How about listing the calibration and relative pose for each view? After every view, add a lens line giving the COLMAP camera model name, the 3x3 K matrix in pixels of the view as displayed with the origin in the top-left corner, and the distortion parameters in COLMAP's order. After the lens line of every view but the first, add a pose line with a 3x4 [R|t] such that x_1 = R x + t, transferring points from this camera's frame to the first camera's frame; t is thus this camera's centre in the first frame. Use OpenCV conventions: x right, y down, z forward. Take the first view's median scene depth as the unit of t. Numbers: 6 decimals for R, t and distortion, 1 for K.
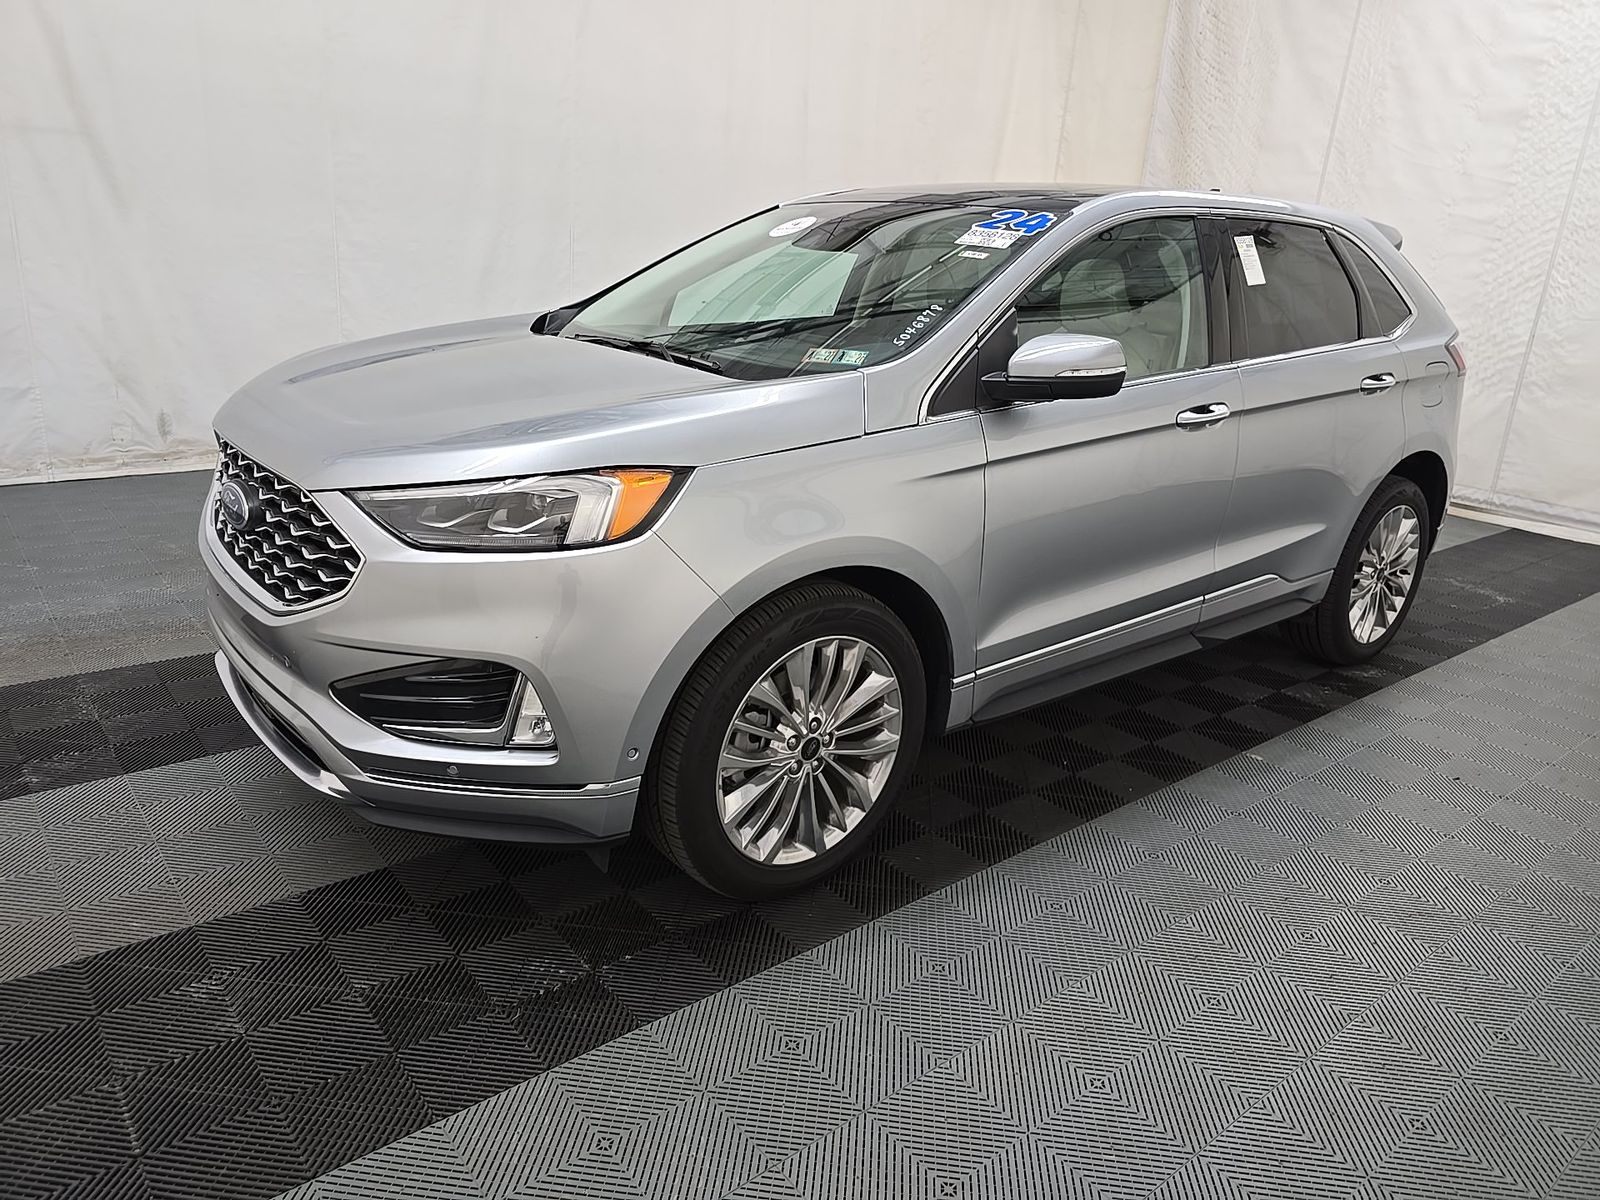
lens RADIAL K [[1085.4, 0, 800.0], [0, 1085.4, 600.0], [0, 0, 1]] dist [0.040998, -0.031238]
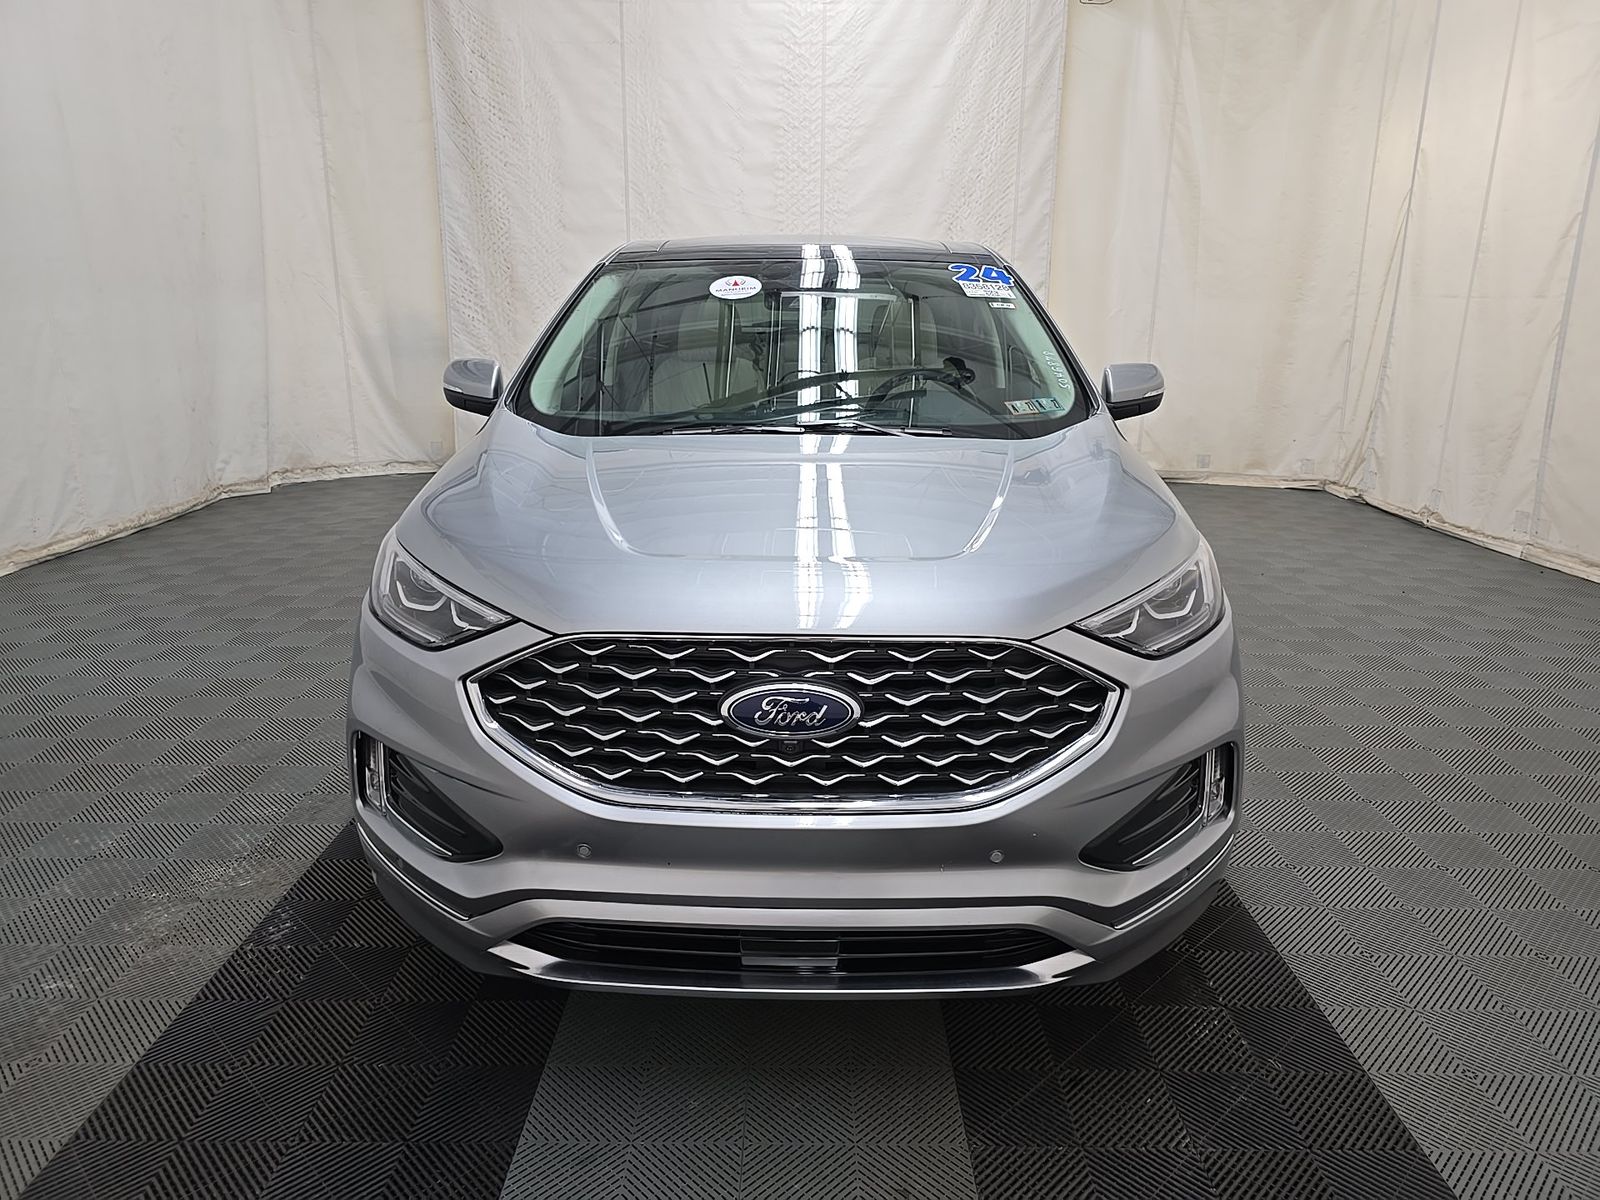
lens RADIAL K [[1085.4, 0, 800.0], [0, 1085.4, 600.0], [0, 0, 1]] dist [0.040998, -0.031238]
pose [[0.637507, -0.259928, 0.725274, -0.369531], [0.270911, 0.956882, 0.104806, -0.084482], [-0.721244, 0.129671, 0.680436, 0.178884]]
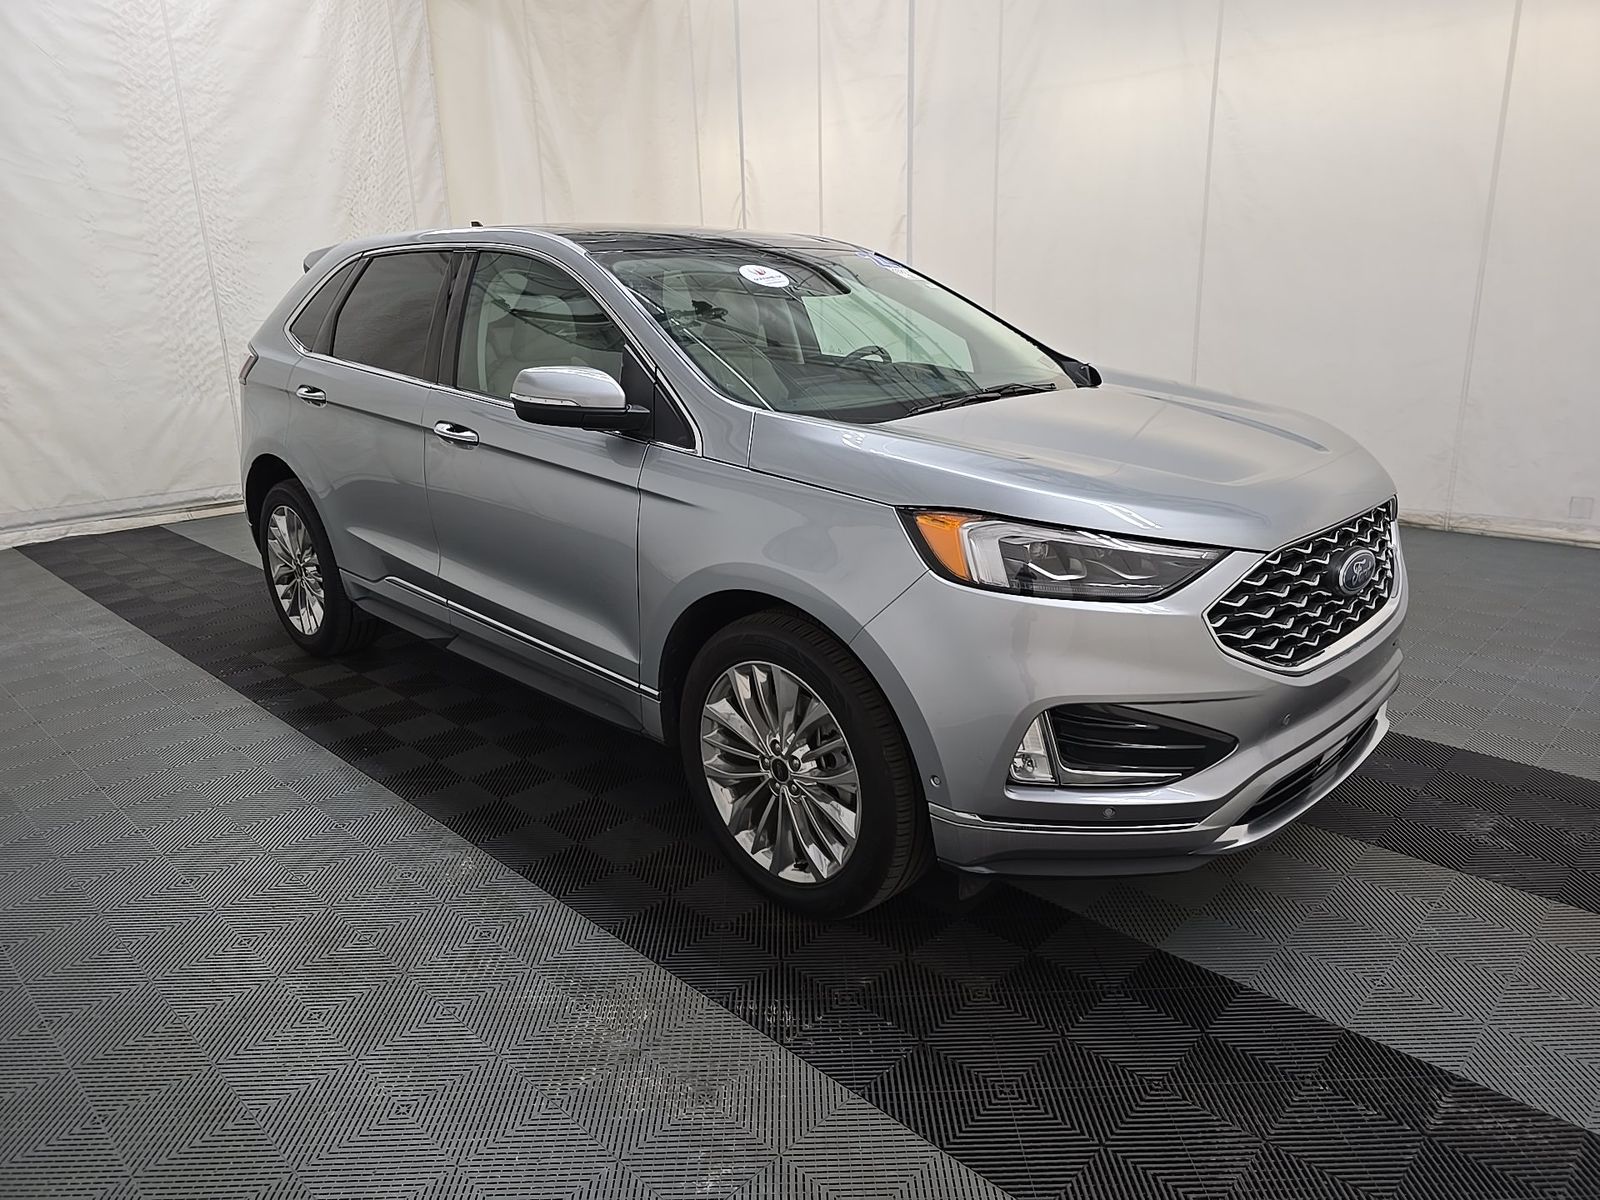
lens RADIAL K [[1085.4, 0, 800.0], [0, 1085.4, 600.0], [0, 0, 1]] dist [0.040998, -0.031238]
pose [[-0.110833, -0.337635, 0.934729, -0.516003], [0.323688, 0.876978, 0.355156, -0.216140], [-0.939650, 0.341924, 0.012090, 0.534158]]
